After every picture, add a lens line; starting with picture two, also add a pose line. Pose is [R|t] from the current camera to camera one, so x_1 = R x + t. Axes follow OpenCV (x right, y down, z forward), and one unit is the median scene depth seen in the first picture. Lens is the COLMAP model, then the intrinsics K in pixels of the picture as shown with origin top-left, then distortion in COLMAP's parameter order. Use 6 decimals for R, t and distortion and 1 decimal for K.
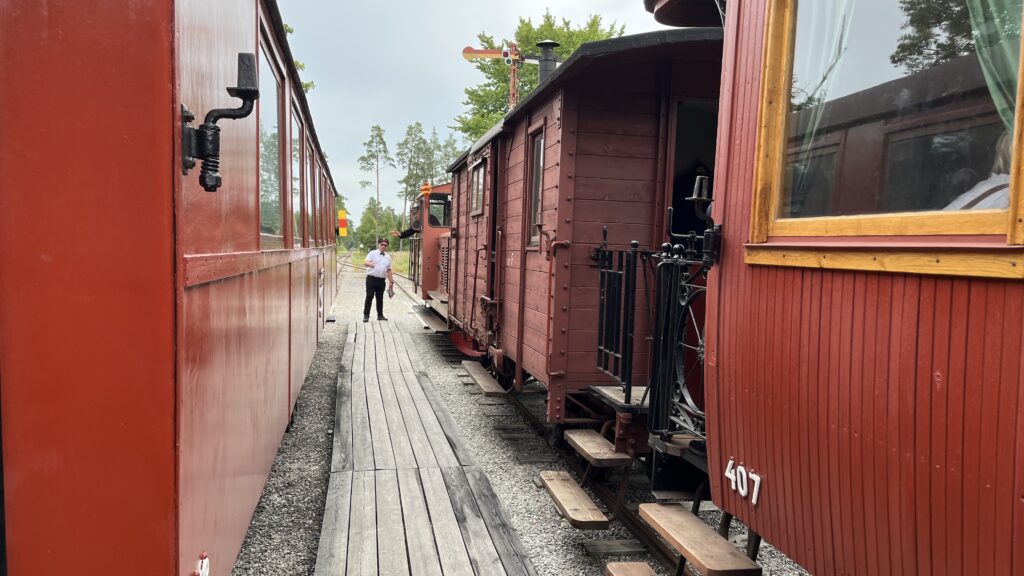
lens RADIAL K [[761.2, 0, 512.0], [0, 761.2, 288.0], [0, 0, 1]] dist [0.006252, 0.002363]
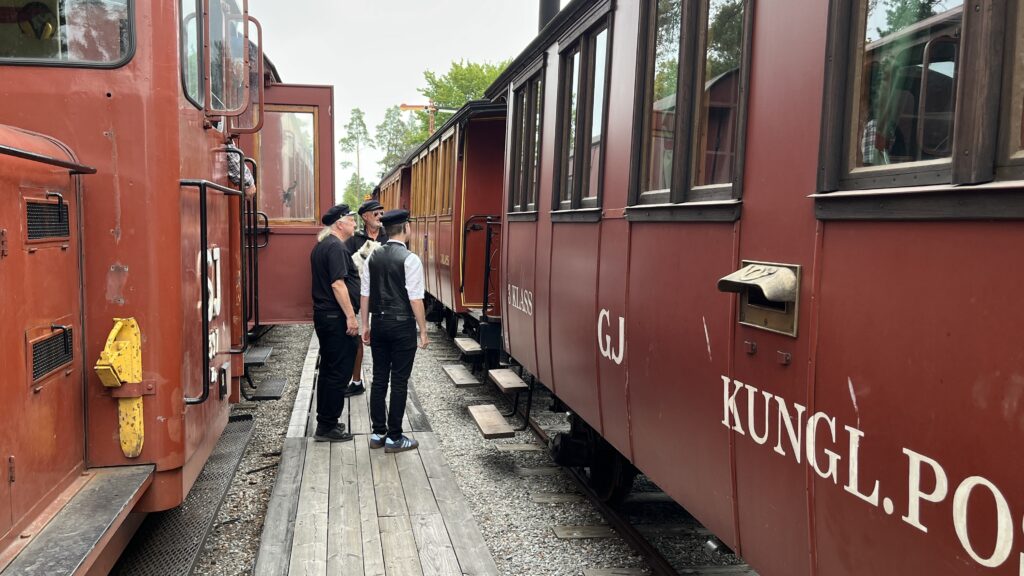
lens RADIAL K [[885.1, 0, 512.0], [0, 885.1, 288.0], [0, 0, 1]] dist [0.039436, -0.005571]
pose [[0.999933, -0.001933, -0.011443, 0.048652], [0.002159, 0.999803, 0.019708, 0.009081], [0.011403, -0.019731, 0.999740, -0.218712]]
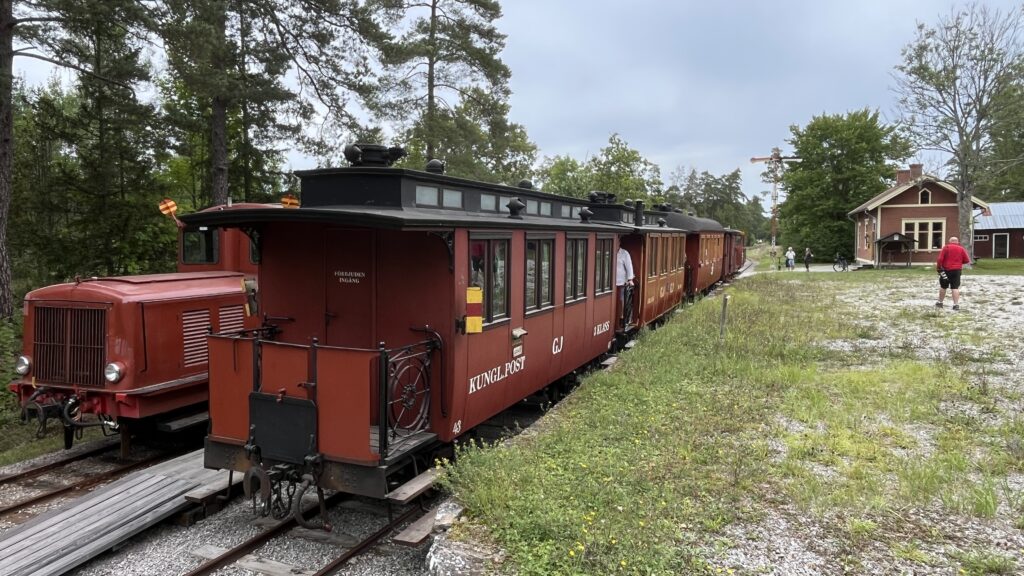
lens RADIAL K [[698.7, 0, 512.0], [0, 698.7, 288.0], [0, 0, 1]] dist [0.002084, -0.000220]
pose [[0.829183, 0.023012, -0.558504, 0.123405], [-0.010641, 0.999621, 0.025390, 0.002262], [0.558876, -0.015109, 0.829113, -0.255702]]
